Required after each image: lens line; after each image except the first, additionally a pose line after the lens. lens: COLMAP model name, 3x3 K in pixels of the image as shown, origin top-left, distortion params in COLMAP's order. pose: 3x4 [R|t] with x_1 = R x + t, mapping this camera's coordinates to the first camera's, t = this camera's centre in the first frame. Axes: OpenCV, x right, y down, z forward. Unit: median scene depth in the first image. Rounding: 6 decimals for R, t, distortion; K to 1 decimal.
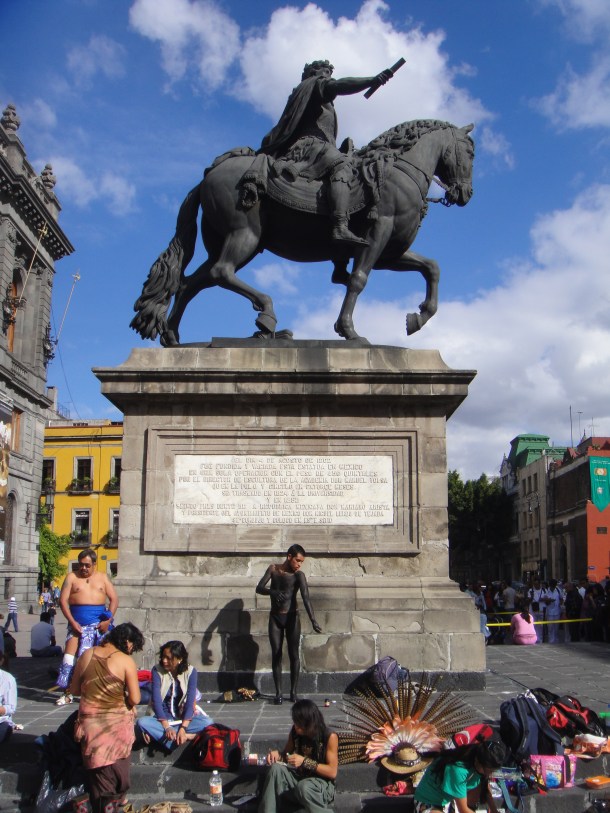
lens RADIAL K [[843.5, 0, 305.0], [0, 843.5, 406.5], [0, 0, 1]] dist [-0.136428, 0.033734]
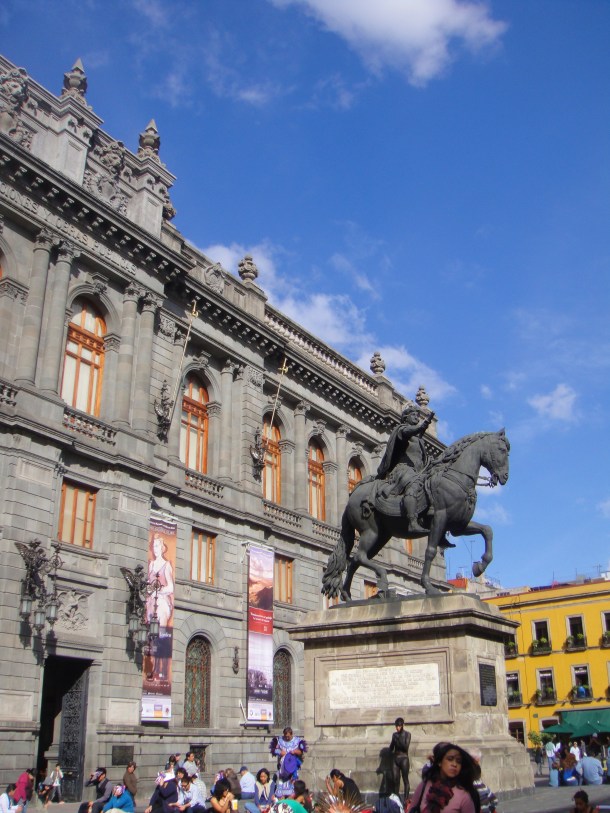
lens RADIAL K [[843.5, 0, 305.0], [0, 843.5, 406.5], [0, 0, 1]] dist [-0.136428, 0.033734]
pose [[0.833436, -0.218477, -0.507594, 0.838149], [0.124775, 0.969208, -0.212292, -0.120125], [0.538344, 0.113596, 0.835034, -0.597721]]
